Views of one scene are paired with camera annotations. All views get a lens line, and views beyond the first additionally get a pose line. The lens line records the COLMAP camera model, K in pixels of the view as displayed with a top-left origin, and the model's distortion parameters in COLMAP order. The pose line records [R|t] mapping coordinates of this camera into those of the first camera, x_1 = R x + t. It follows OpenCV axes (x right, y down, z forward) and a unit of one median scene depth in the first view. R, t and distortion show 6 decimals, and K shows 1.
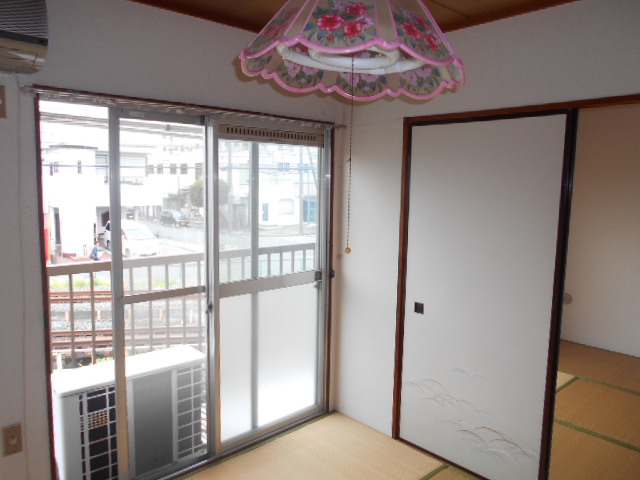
lens RADIAL K [[492.5, 0, 320.0], [0, 492.5, 240.0], [0, 0, 1]] dist [-0.044497, 0.005690]
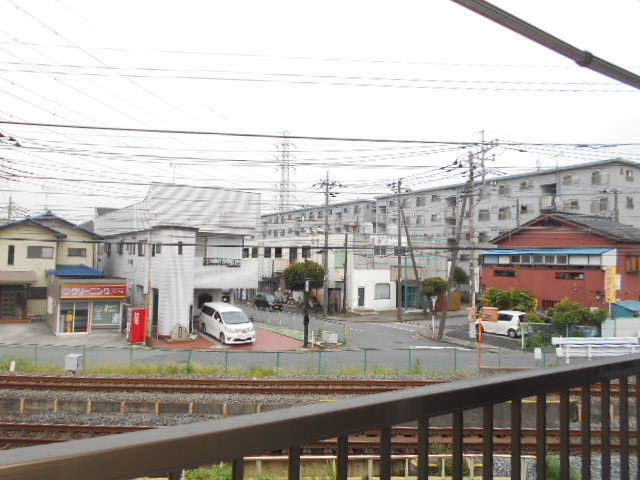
lens RADIAL K [[492.5, 0, 320.0], [0, 492.5, 240.0], [0, 0, 1]] dist [-0.044497, 0.005690]
pose [[0.984910, -0.008217, -0.172870, -0.024480], [-0.021679, 0.985147, -0.170341, -0.000790], [0.171702, 0.171518, 0.970103, 0.045470]]
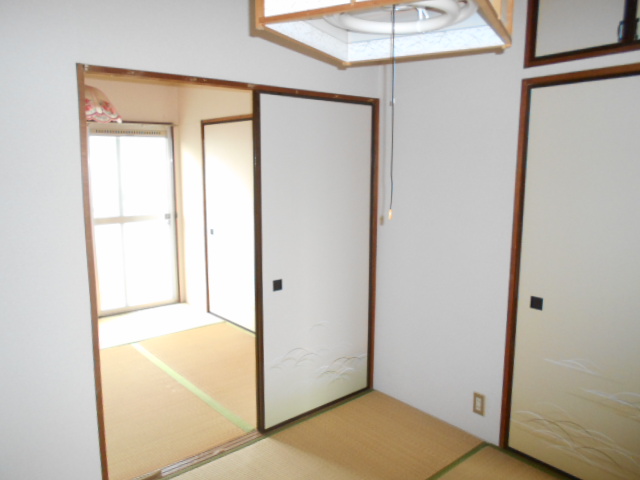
lens RADIAL K [[492.5, 0, 320.0], [0, 492.5, 240.0], [0, 0, 1]] dist [-0.044497, 0.005690]
pose [[0.997155, -0.003902, -0.075279, 0.629230], [0.006611, 0.999338, 0.035771, 0.095905], [0.075089, -0.036167, 0.996521, -0.602773]]
